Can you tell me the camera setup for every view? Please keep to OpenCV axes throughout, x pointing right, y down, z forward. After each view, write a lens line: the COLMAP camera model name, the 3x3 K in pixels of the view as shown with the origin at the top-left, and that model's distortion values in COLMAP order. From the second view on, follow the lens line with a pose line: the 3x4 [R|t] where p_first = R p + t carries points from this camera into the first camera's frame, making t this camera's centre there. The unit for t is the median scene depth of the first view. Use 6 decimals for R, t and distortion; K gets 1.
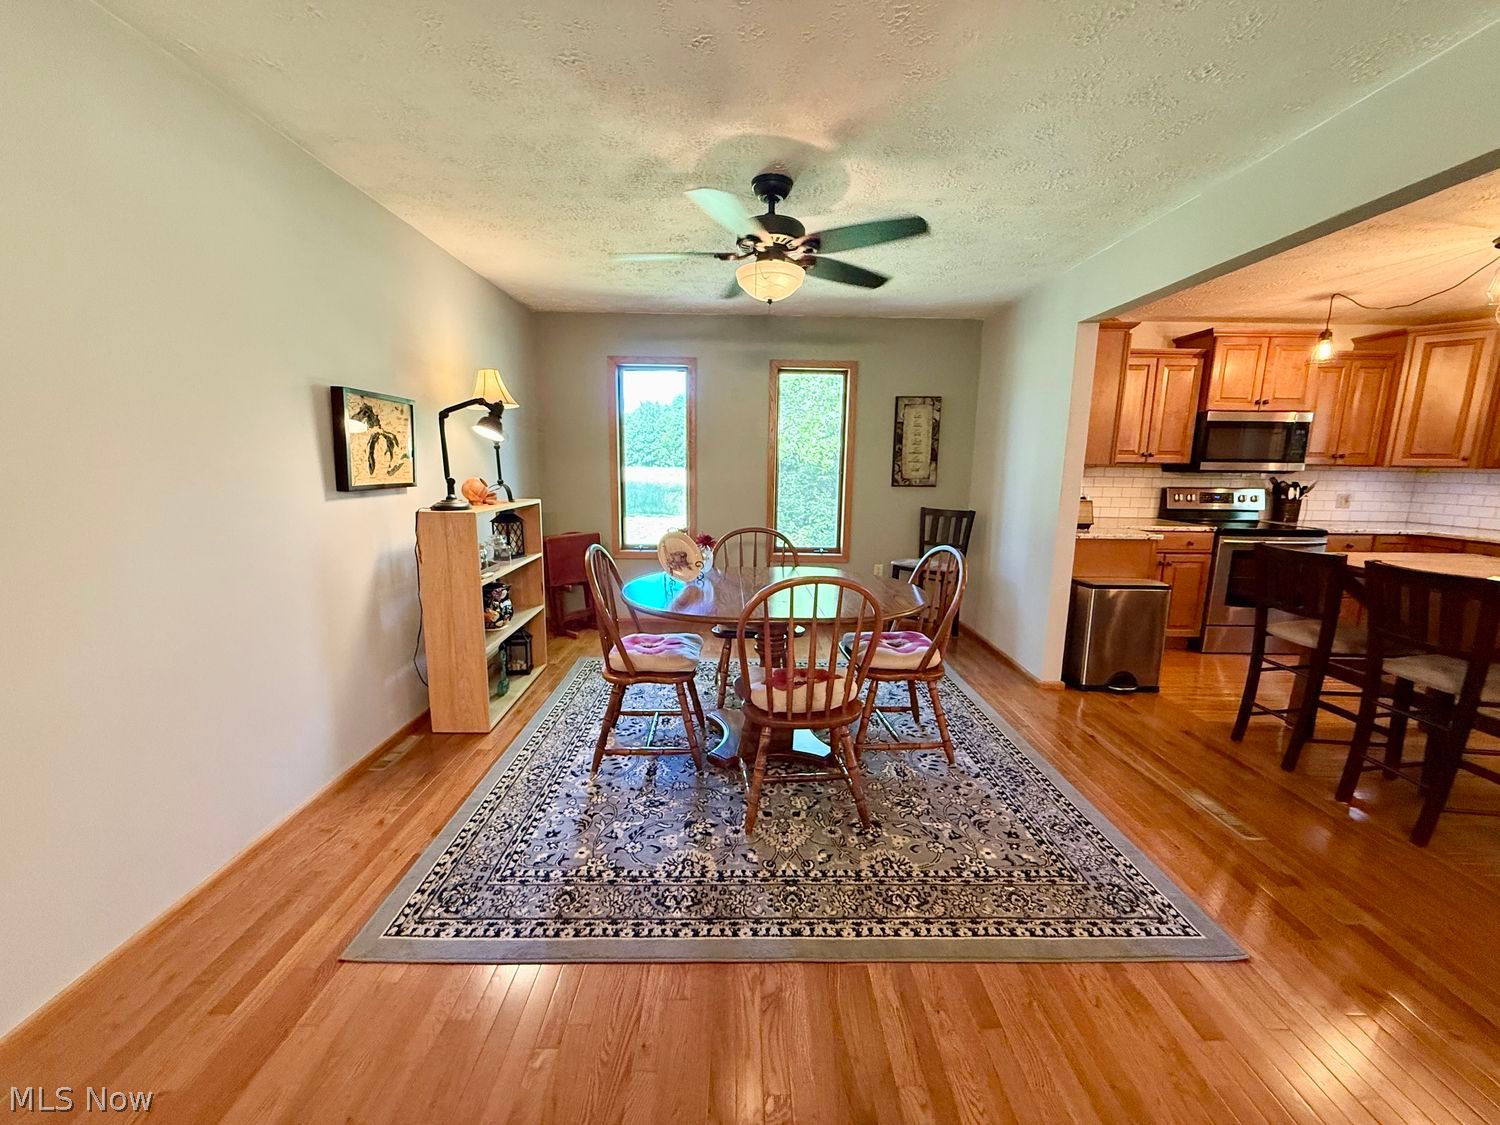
lens RADIAL K [[598.2, 0, 745.7], [0, 598.2, 561.5], [0, 0, 1]] dist [0.000511, -0.000121]
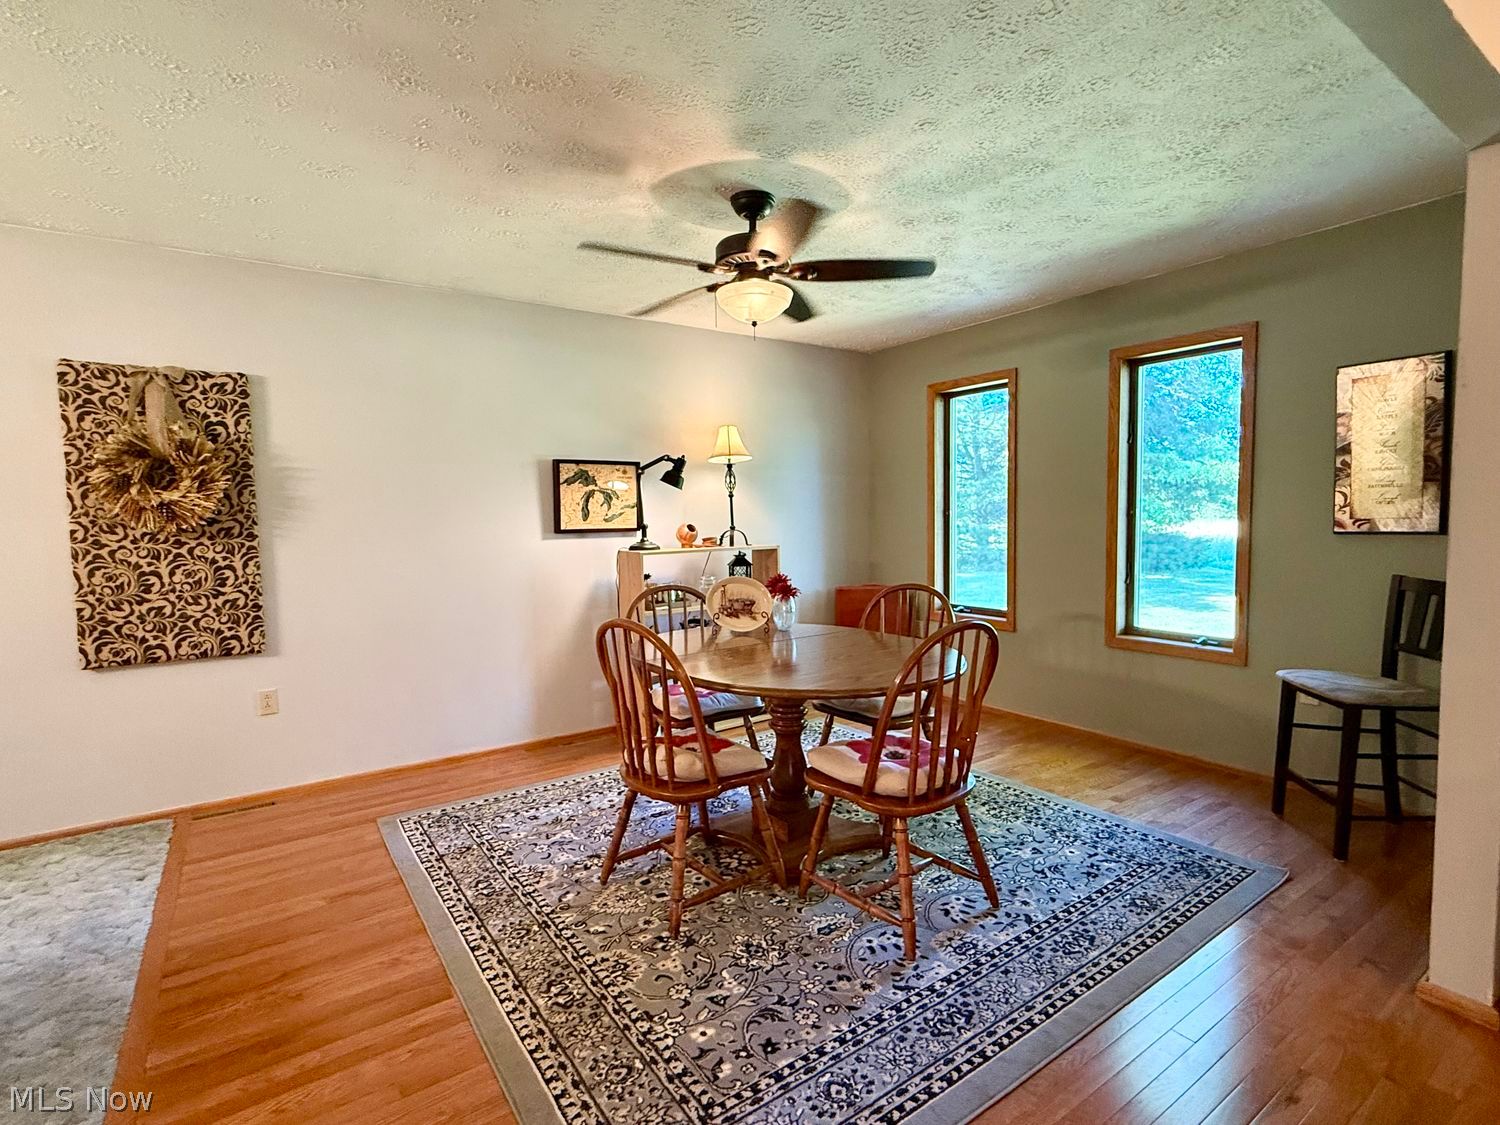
lens RADIAL K [[731.3, 0, 746.0], [0, 731.3, 561.4], [0, 0, 1]] dist [0.001209, -0.000308]
pose [[0.559854, 0.029202, -0.828077, 0.557373], [-0.110802, 0.993041, -0.039893, -0.019374], [0.821150, 0.114087, 0.559194, 0.241438]]
